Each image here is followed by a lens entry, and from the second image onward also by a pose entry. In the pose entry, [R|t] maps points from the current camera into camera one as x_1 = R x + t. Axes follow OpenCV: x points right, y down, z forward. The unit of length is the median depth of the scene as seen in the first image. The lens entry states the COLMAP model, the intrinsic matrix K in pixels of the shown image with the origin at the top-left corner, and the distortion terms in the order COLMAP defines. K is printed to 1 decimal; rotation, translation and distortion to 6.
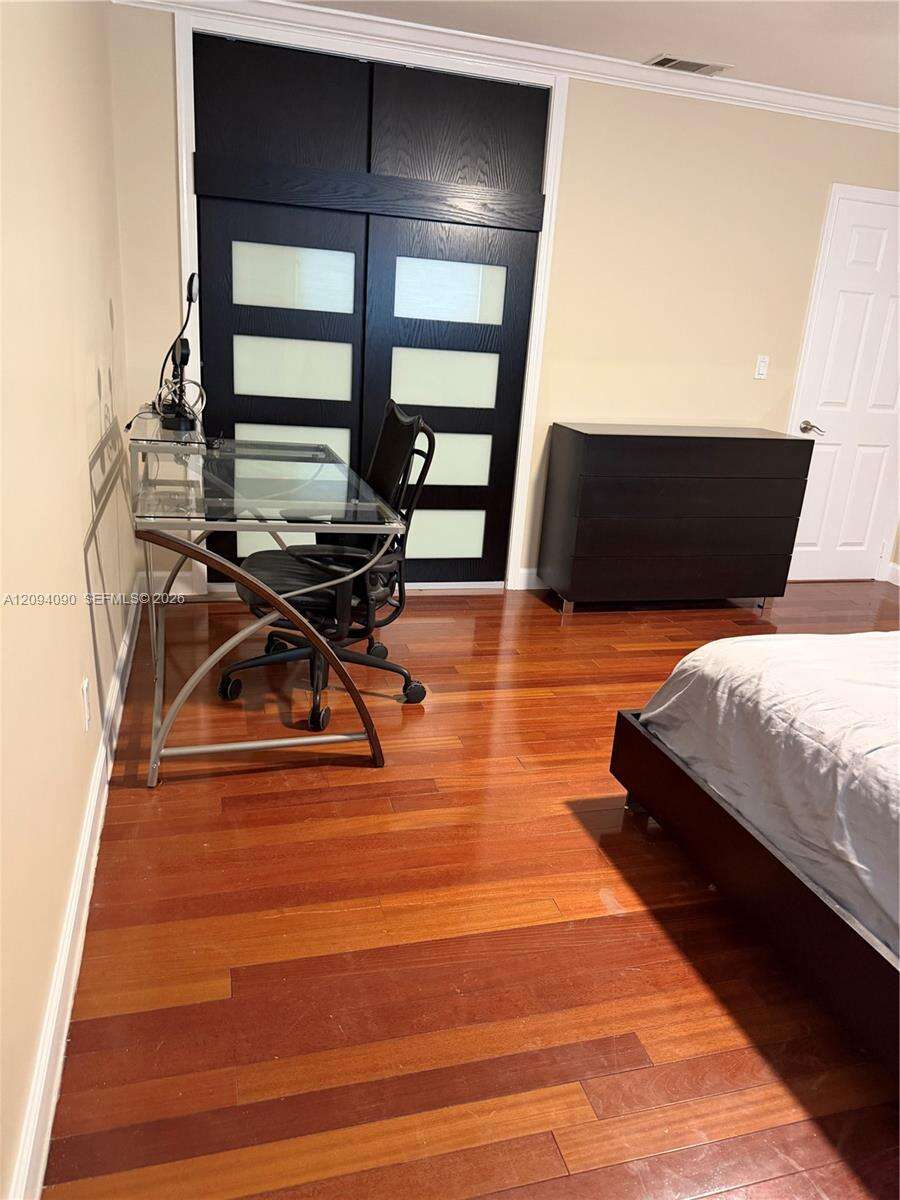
lens RADIAL K [[848.0, 0, 450.0], [0, 848.0, 600.0], [0, 0, 1]] dist [0.111246, -0.181487]
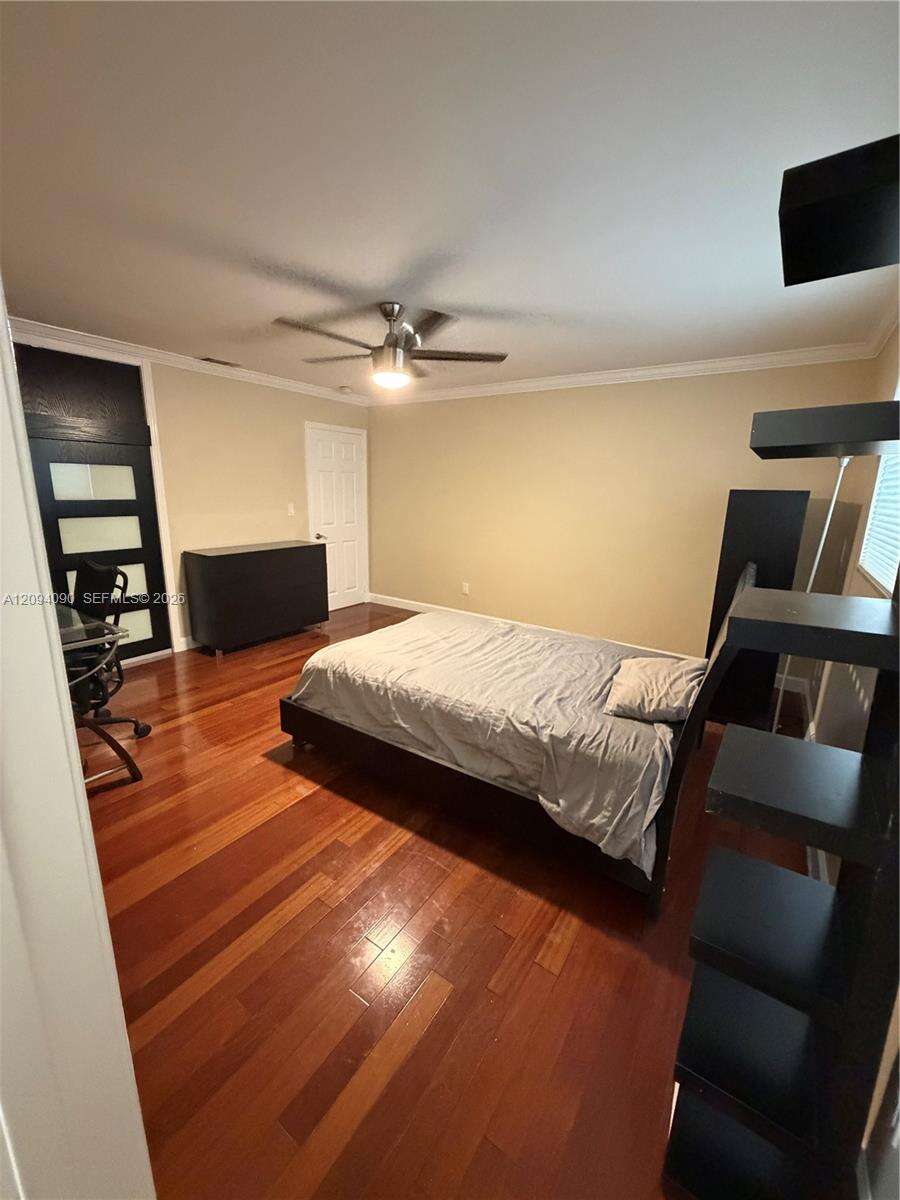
lens RADIAL K [[474.9, 0, 448.8], [0, 474.9, 595.3], [0, 0, 1]] dist [-0.001415, 0.000077]
pose [[0.773144, -0.189233, 0.605342, -0.117146], [0.225795, 0.974042, 0.016105, -0.031182], [-0.592676, 0.124232, 0.795802, -0.125797]]
